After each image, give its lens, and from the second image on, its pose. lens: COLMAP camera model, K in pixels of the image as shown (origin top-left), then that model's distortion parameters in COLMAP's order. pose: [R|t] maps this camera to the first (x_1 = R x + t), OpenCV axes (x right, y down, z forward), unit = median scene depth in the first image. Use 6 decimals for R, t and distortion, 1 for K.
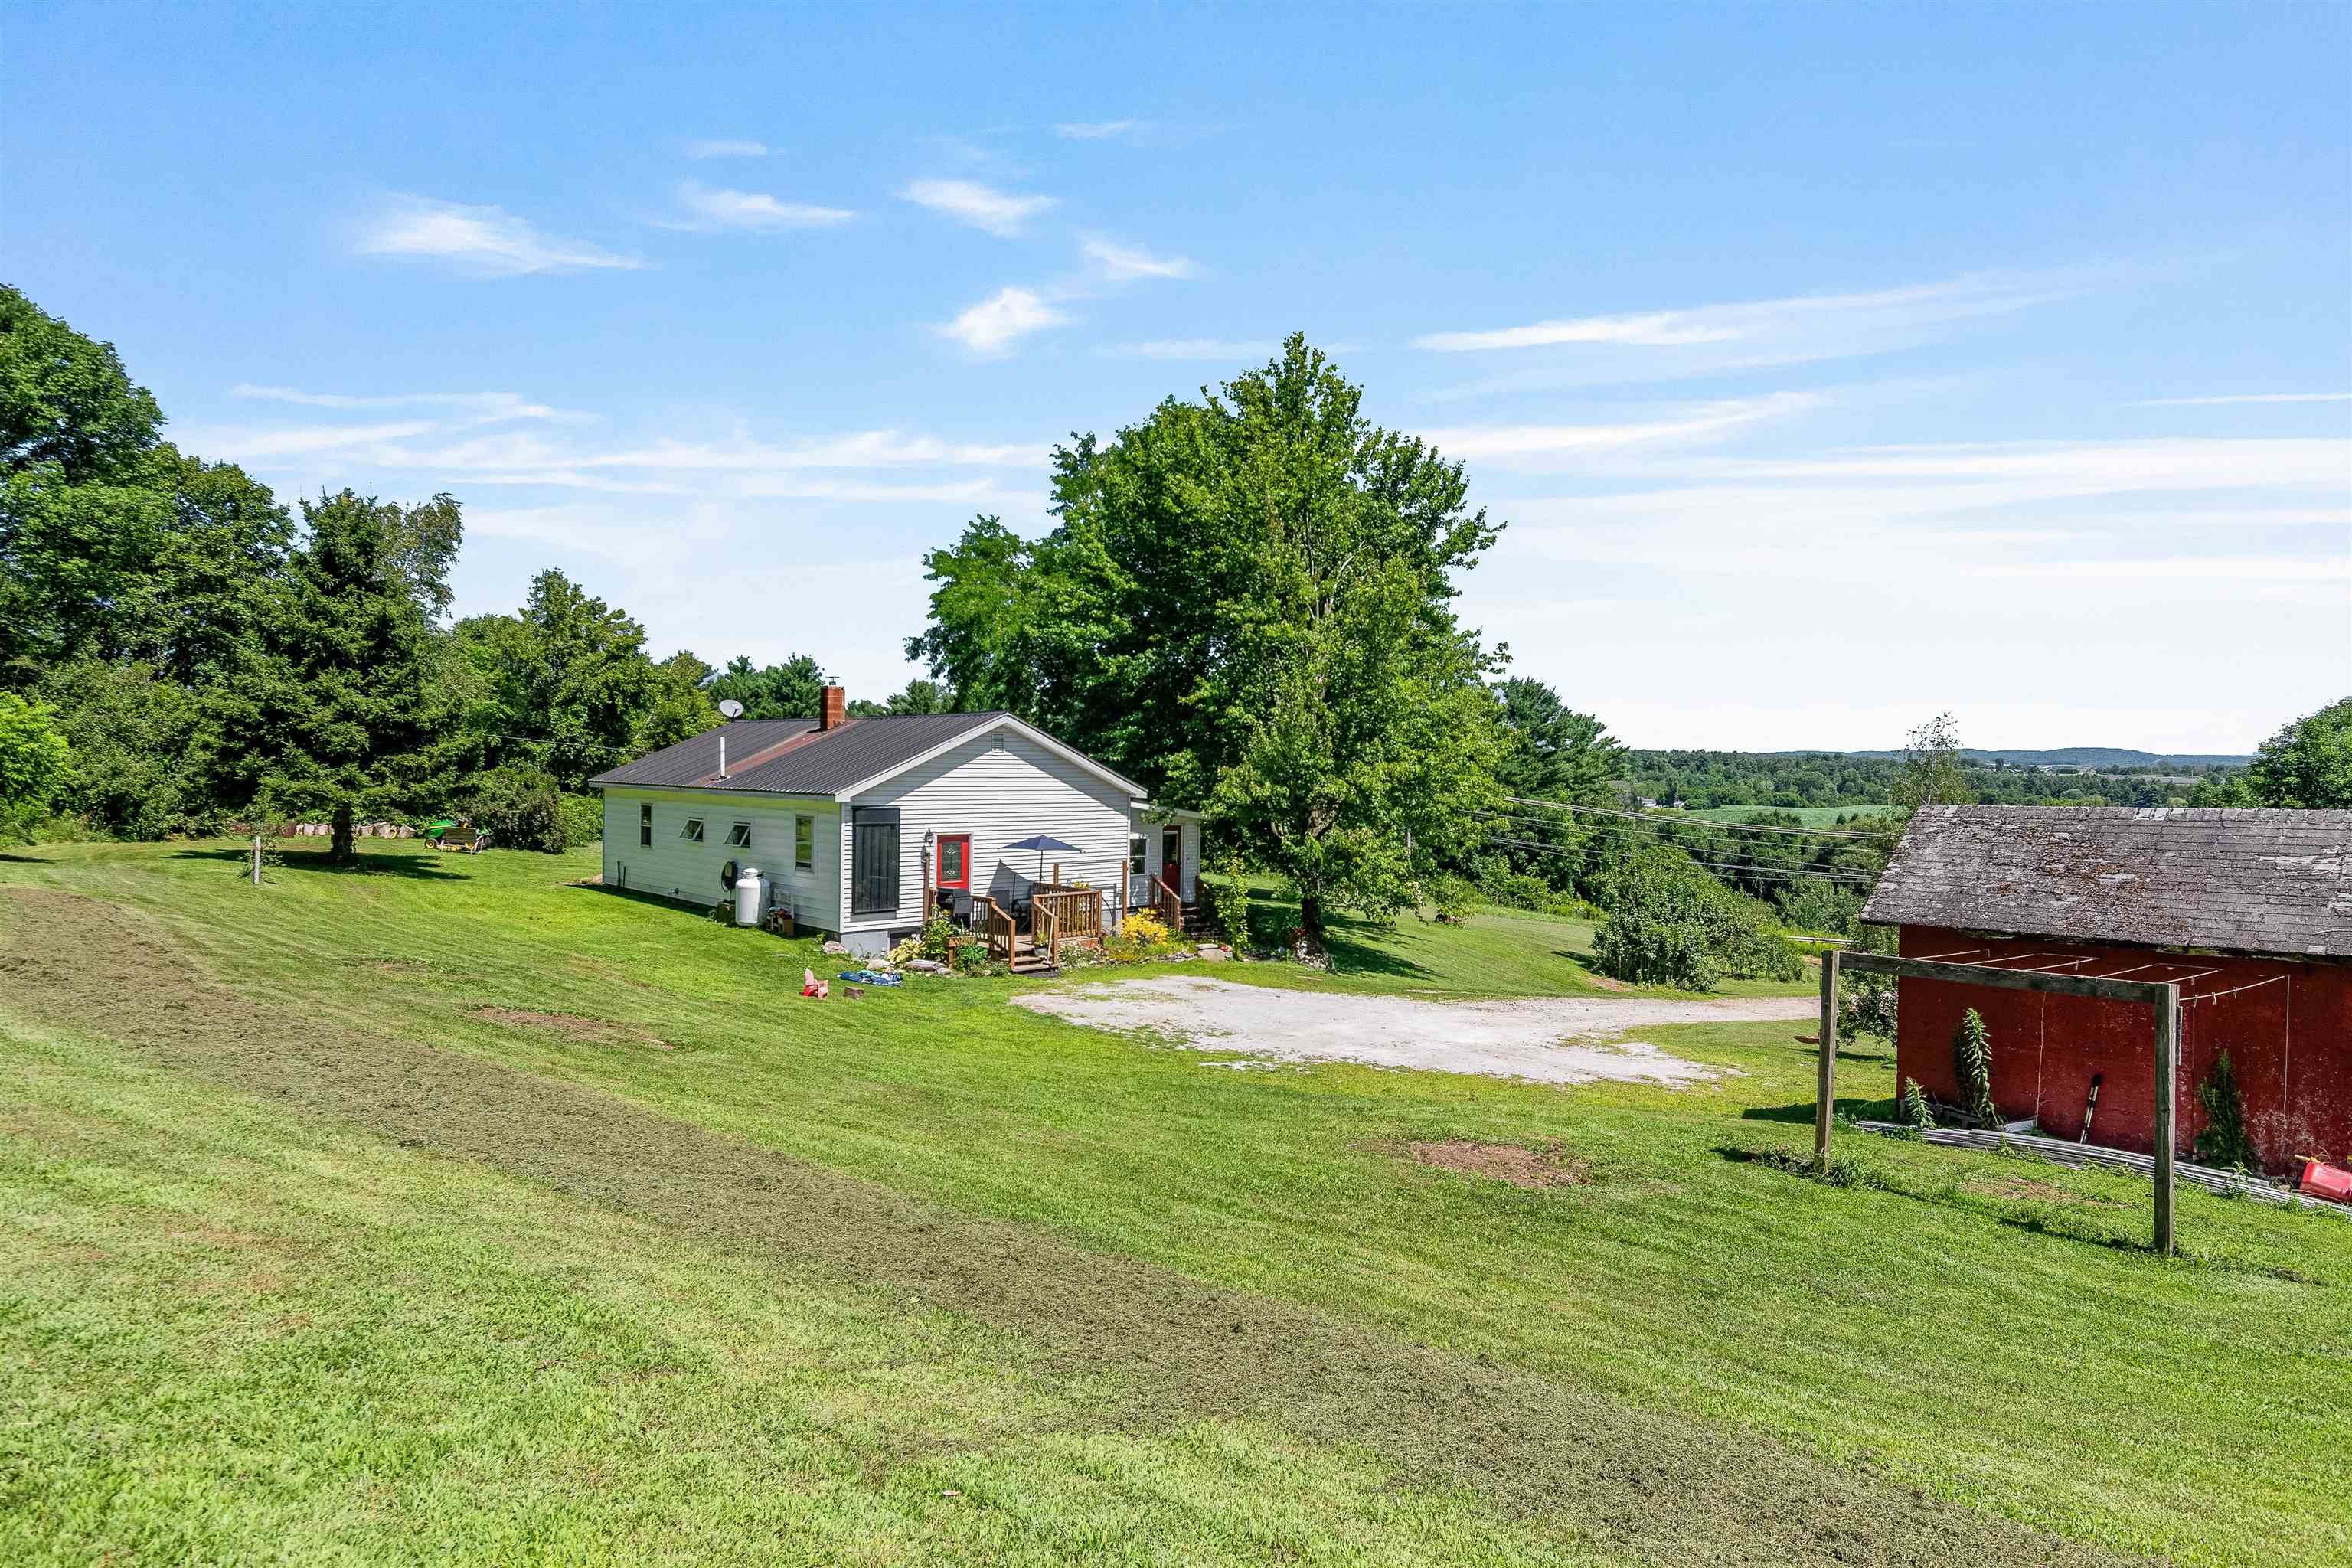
lens RADIAL K [[1302.2, 0, 1176.5], [0, 1302.2, 784.3], [0, 0, 1]] dist [-0.004328, -0.002414]
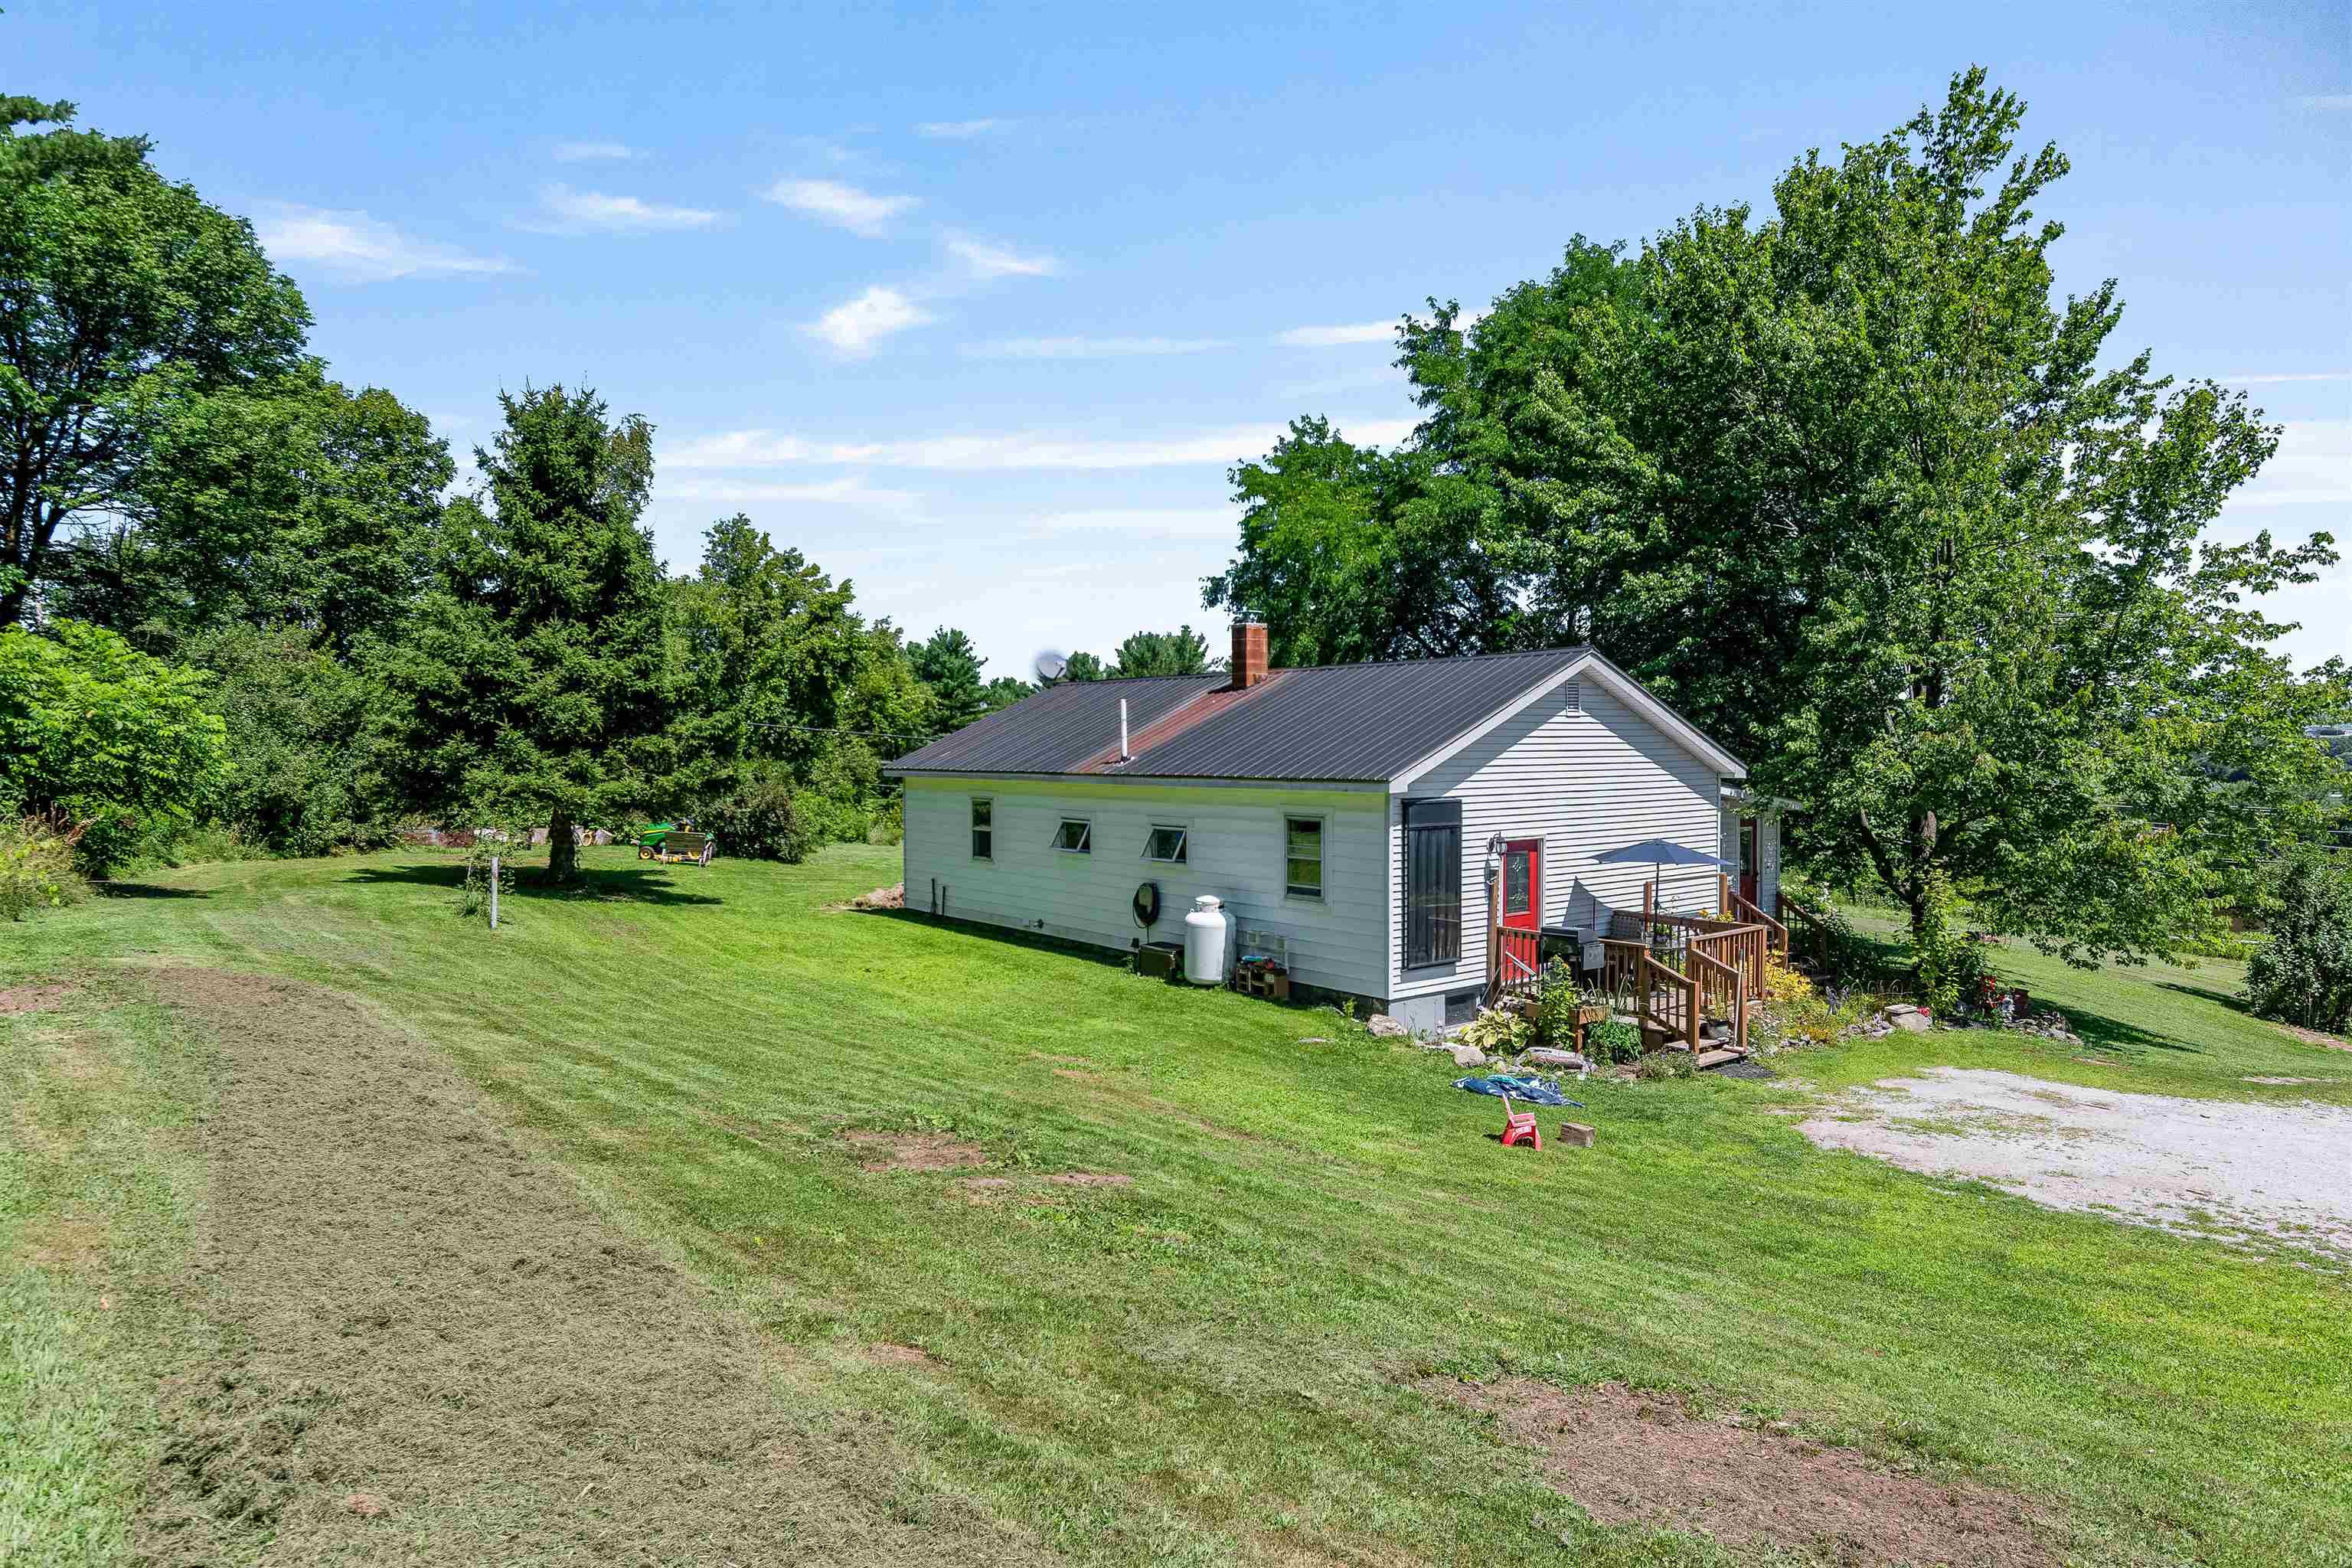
lens RADIAL K [[1399.7, 0, 1178.4], [0, 1399.7, 787.1], [0, 0, 1]] dist [-0.004844, 0.000595]
pose [[0.995887, -0.016069, -0.089164, -0.214699], [0.017375, 0.999753, 0.013893, -0.000084], [0.088919, -0.015385, 0.995920, 0.230292]]
